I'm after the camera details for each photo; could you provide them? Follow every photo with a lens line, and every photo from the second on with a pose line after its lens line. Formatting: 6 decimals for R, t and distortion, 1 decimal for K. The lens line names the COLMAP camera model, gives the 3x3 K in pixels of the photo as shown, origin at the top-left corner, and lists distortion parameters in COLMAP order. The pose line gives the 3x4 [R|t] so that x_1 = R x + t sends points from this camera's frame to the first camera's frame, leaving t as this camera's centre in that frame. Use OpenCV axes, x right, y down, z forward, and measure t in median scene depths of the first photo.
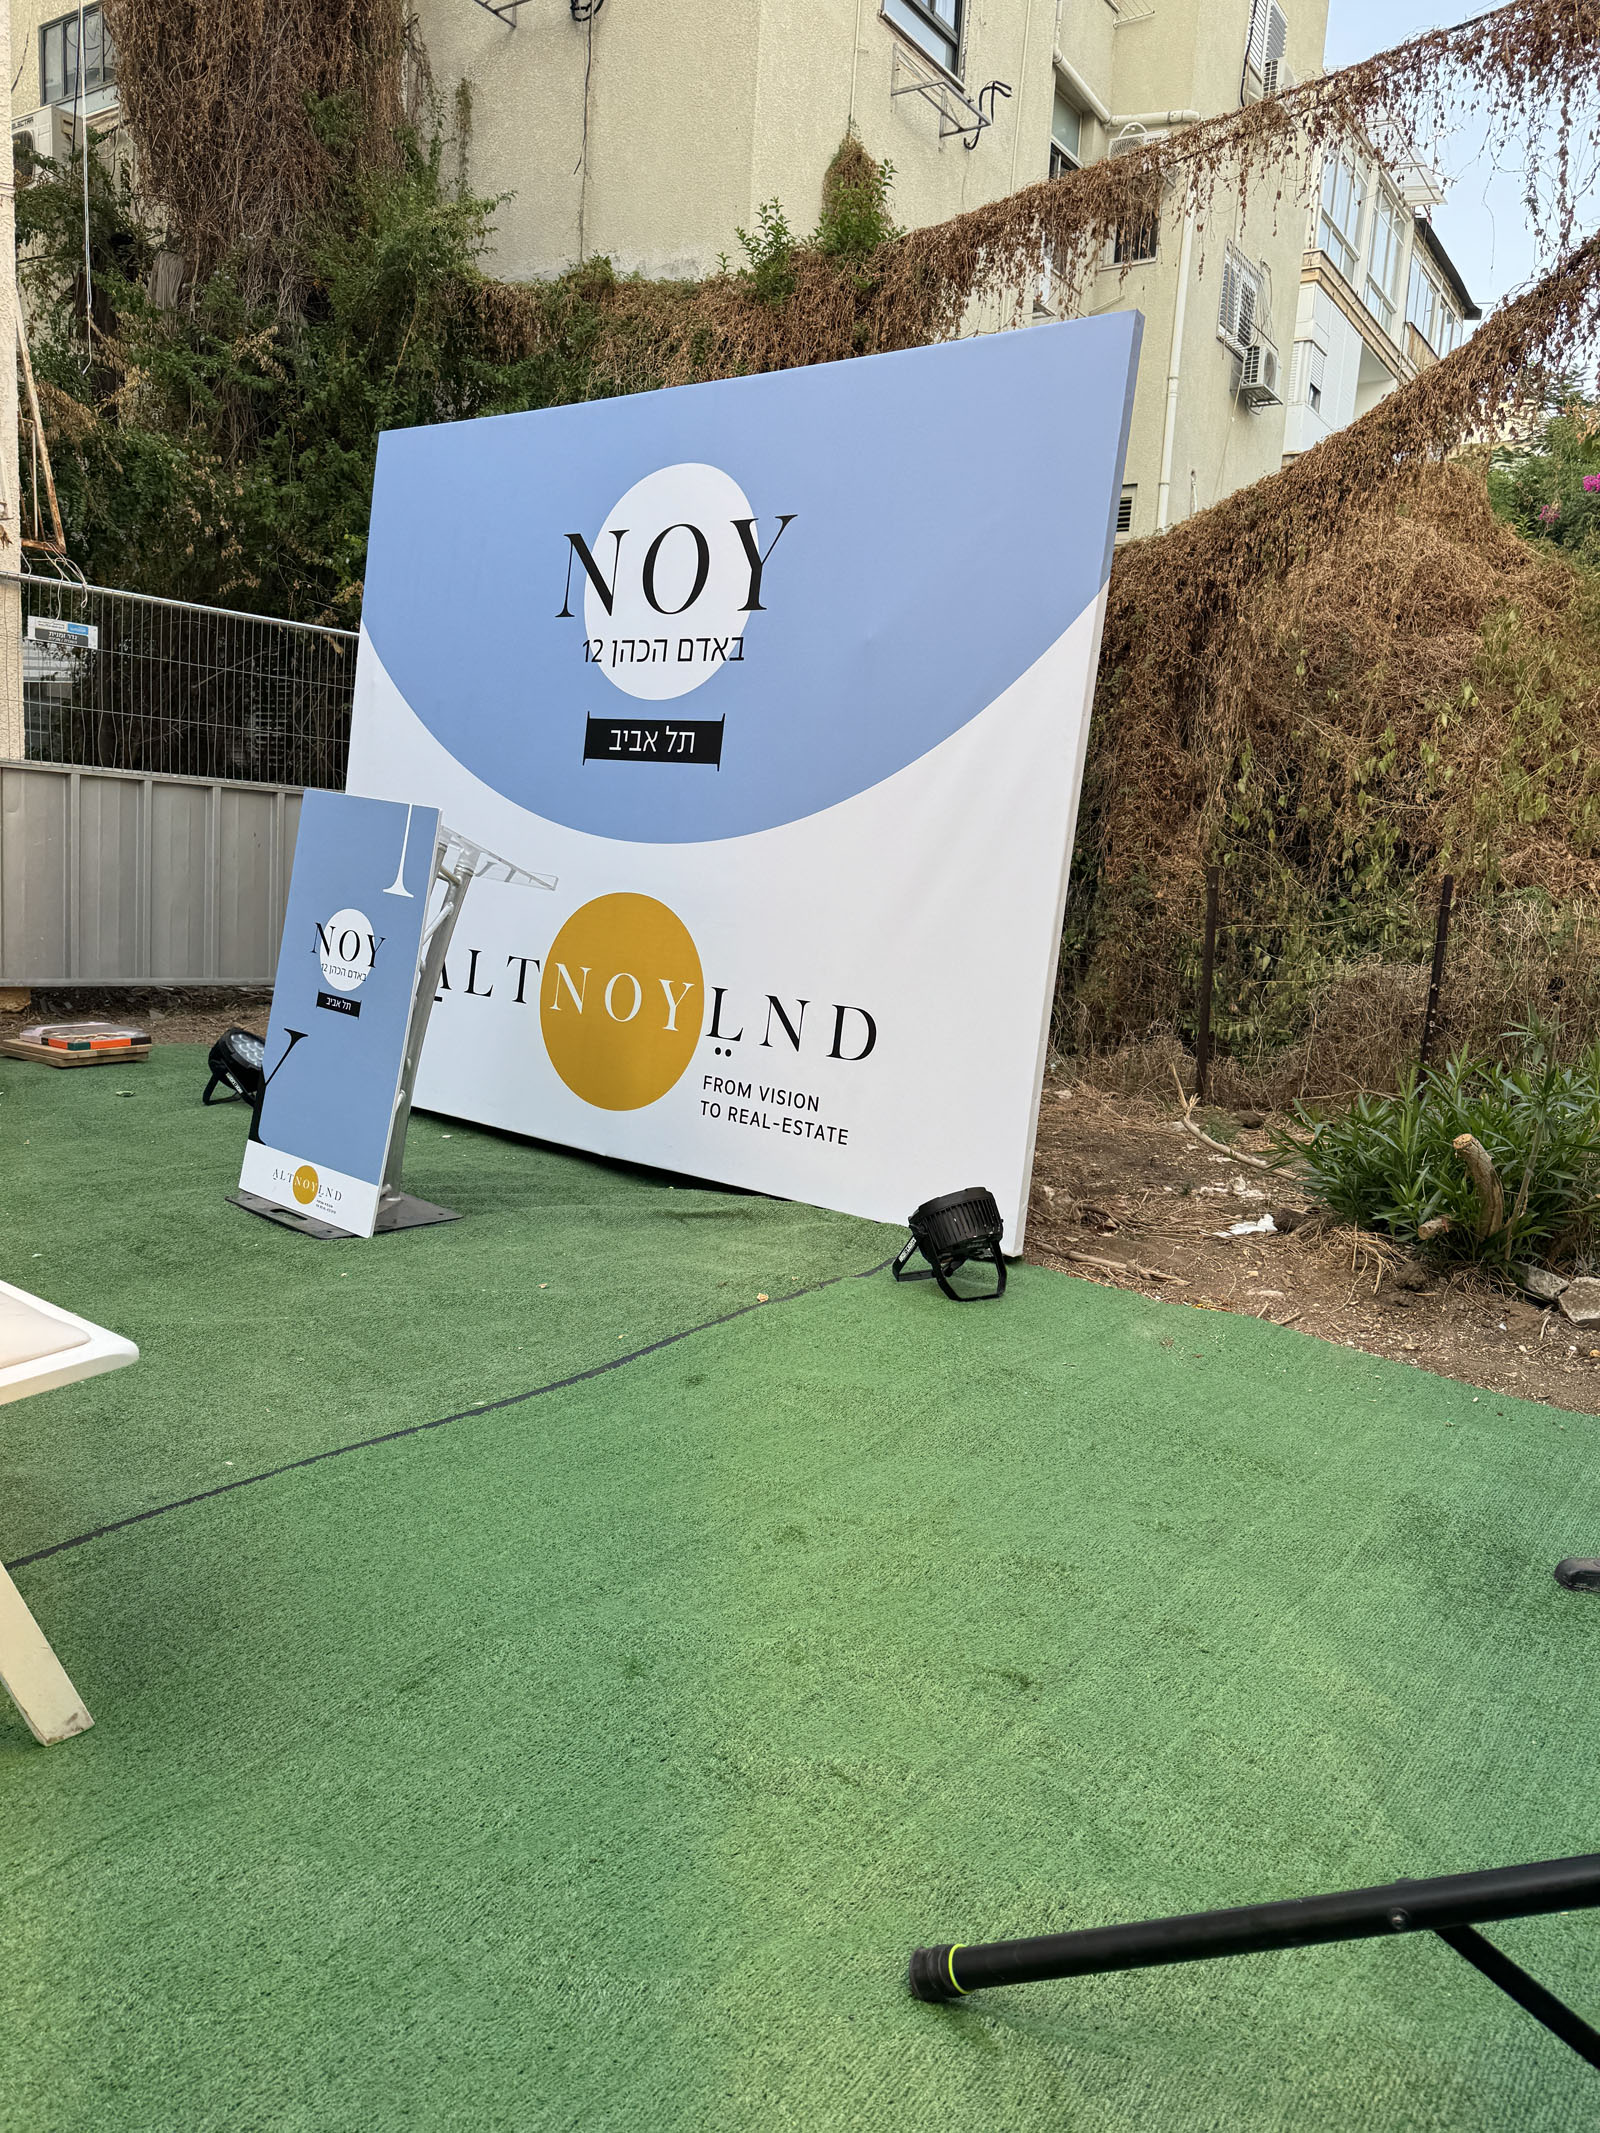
lens RADIAL K [[1496.2, 0, 776.1], [0, 1496.2, 1054.2], [0, 0, 1]] dist [-0.000077, -0.015581]
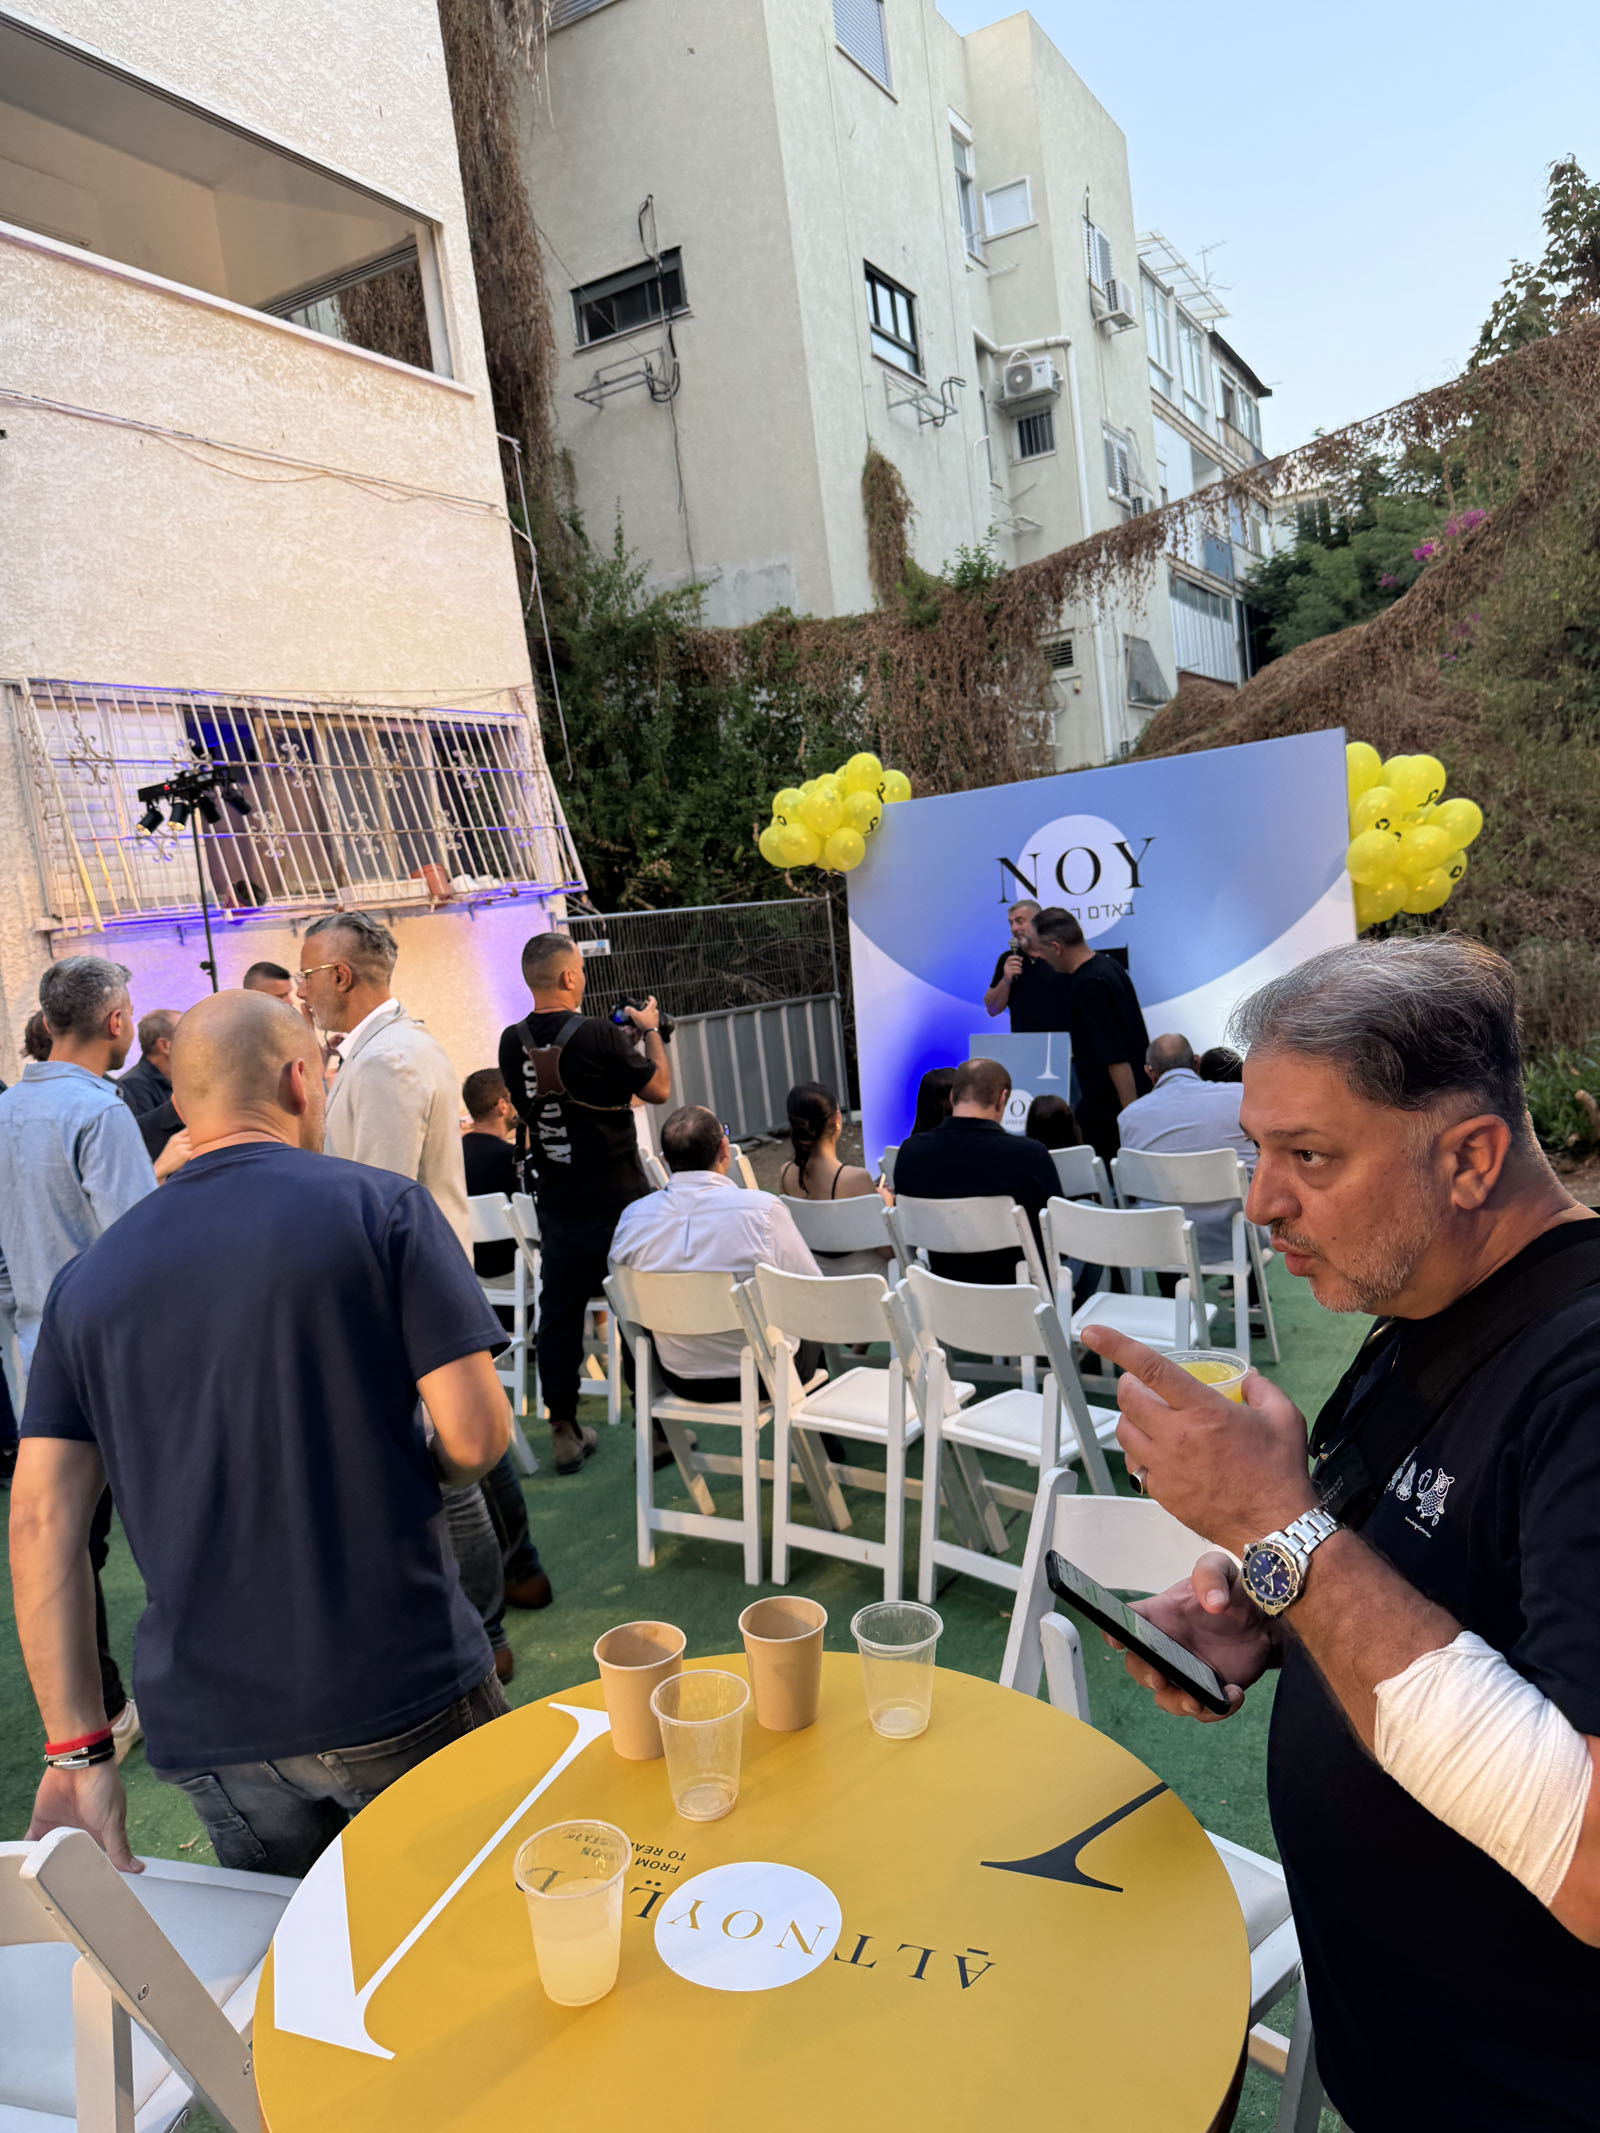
lens RADIAL K [[1463.5, 0, 800.0], [0, 1463.5, 1066.5], [0, 0, 1]] dist [0.003071, -0.026067]
pose [[0.978565, -0.195631, 0.064333, -0.325158], [0.198609, 0.979107, -0.043643, -0.044747], [-0.054451, 0.055484, 0.996974, -0.432297]]
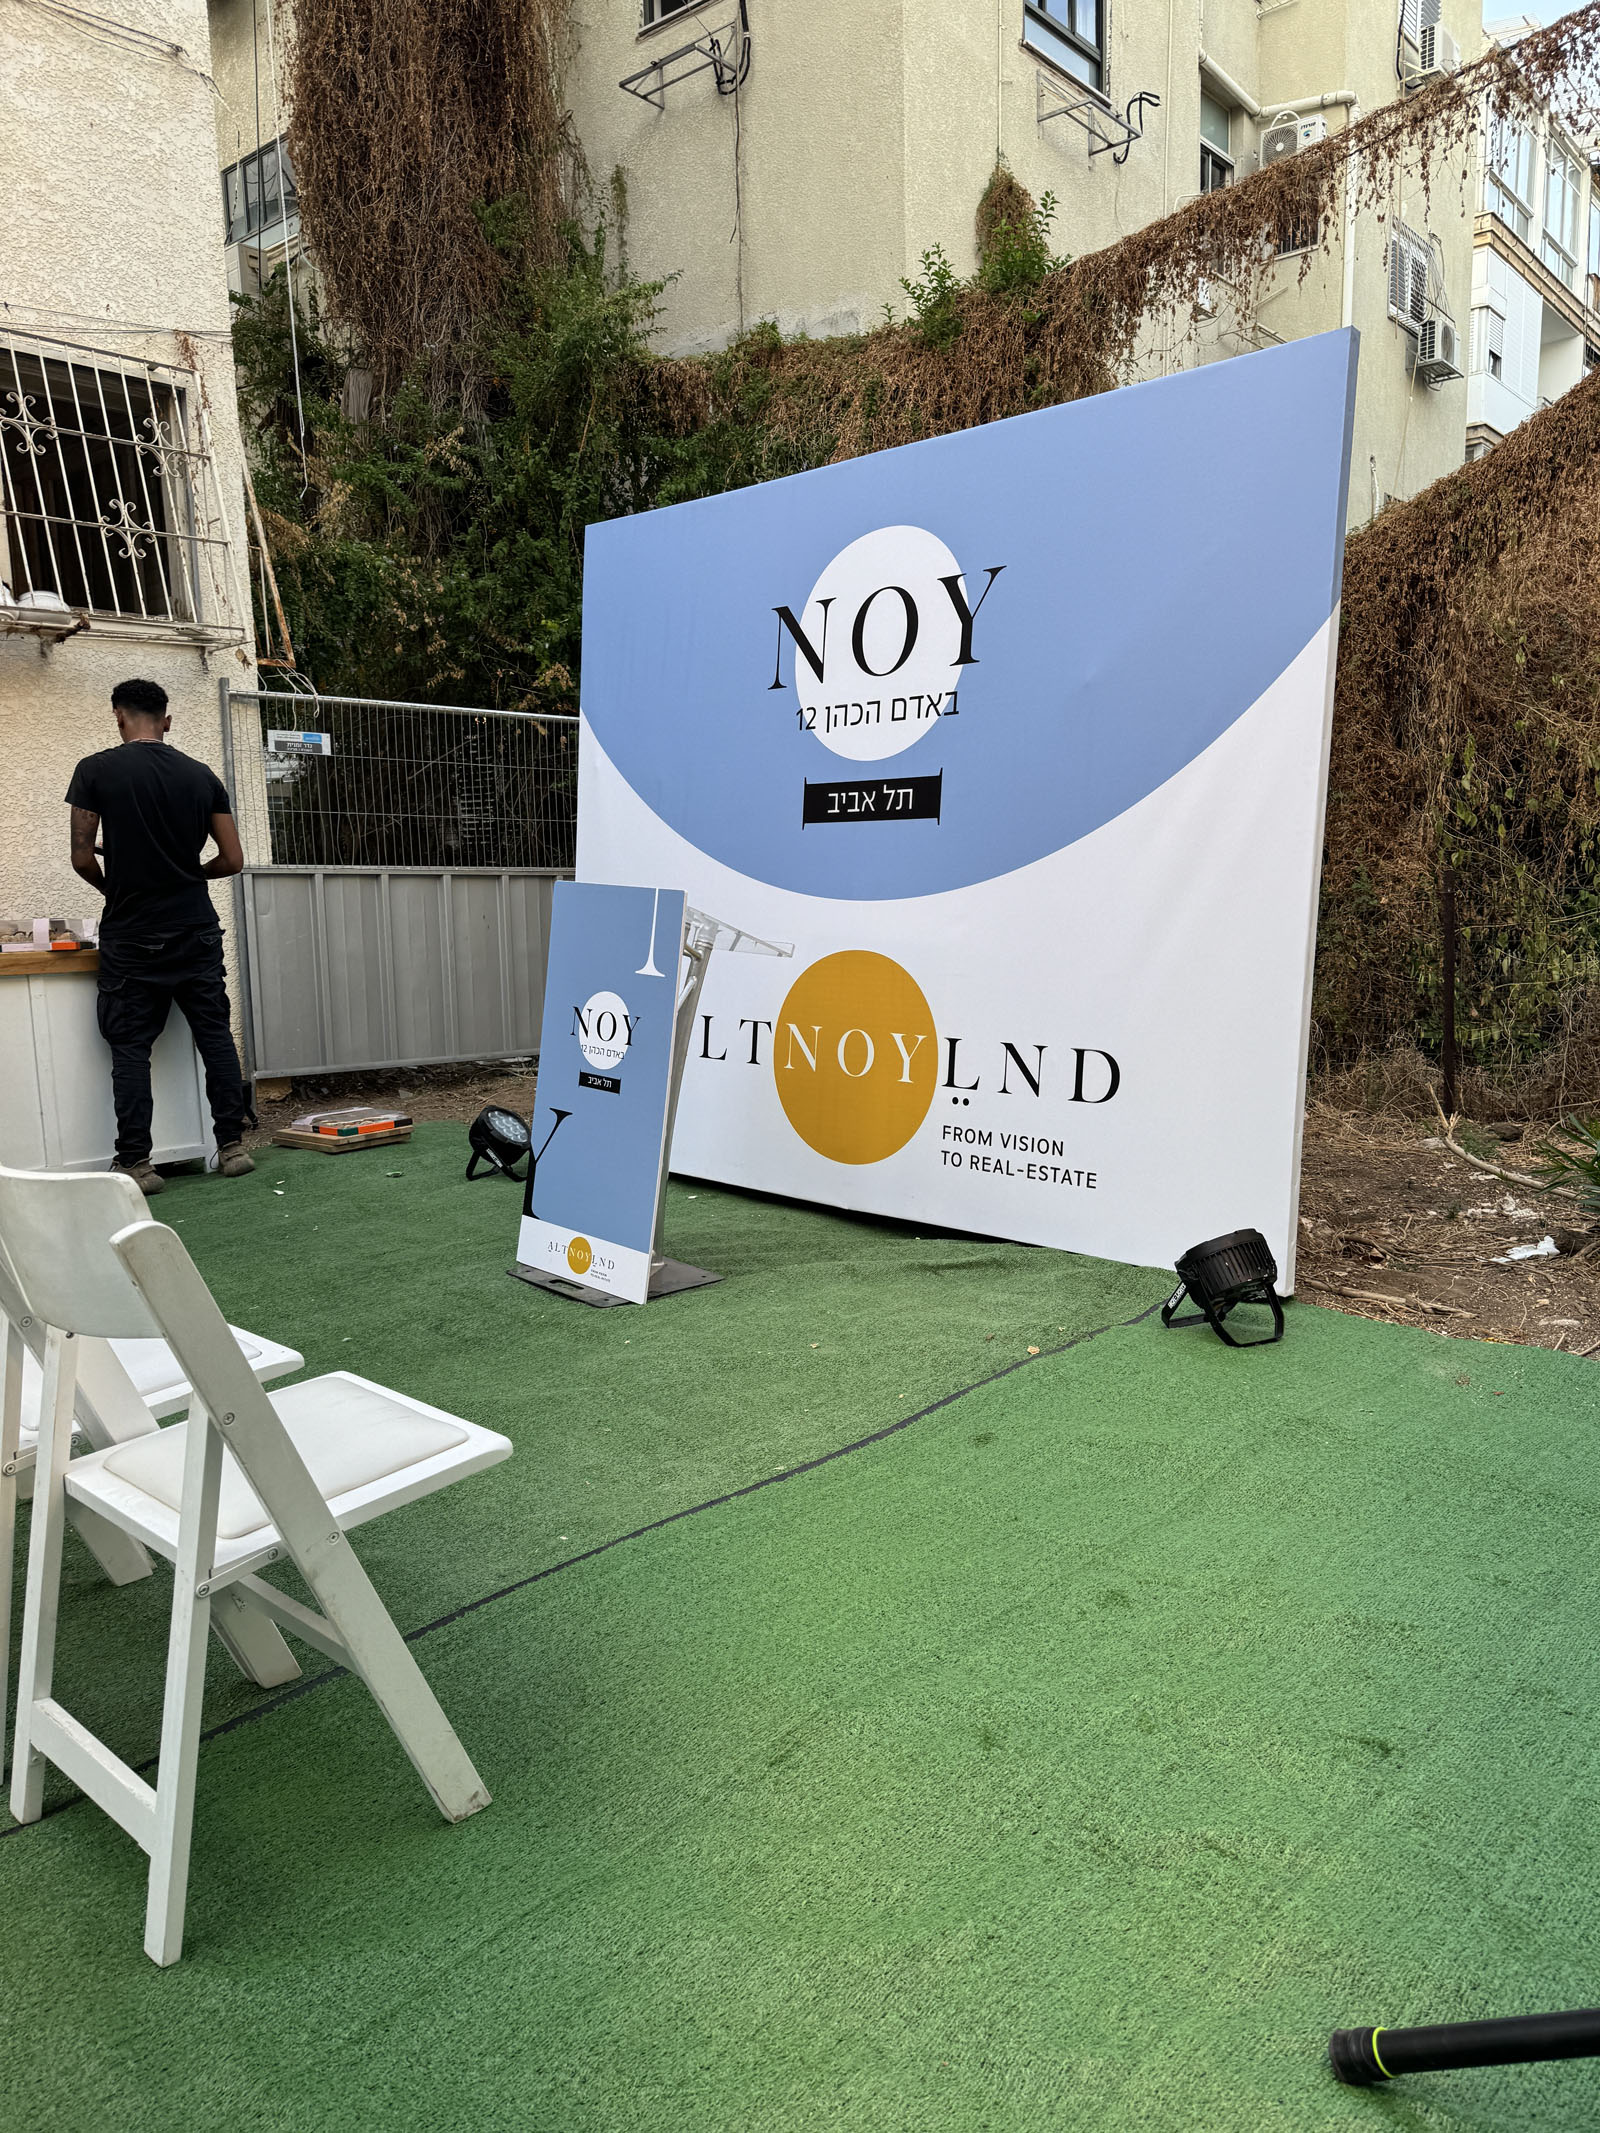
lens RADIAL K [[1489.9, 0, 773.9], [0, 1489.9, 1076.6], [0, 0, 1]] dist [-0.005052, -0.010445]
pose [[0.989517, -0.065009, -0.128956, -0.017982], [0.063982, 0.997878, -0.012092, -0.008513], [0.129468, 0.003714, 0.991577, -0.005890]]
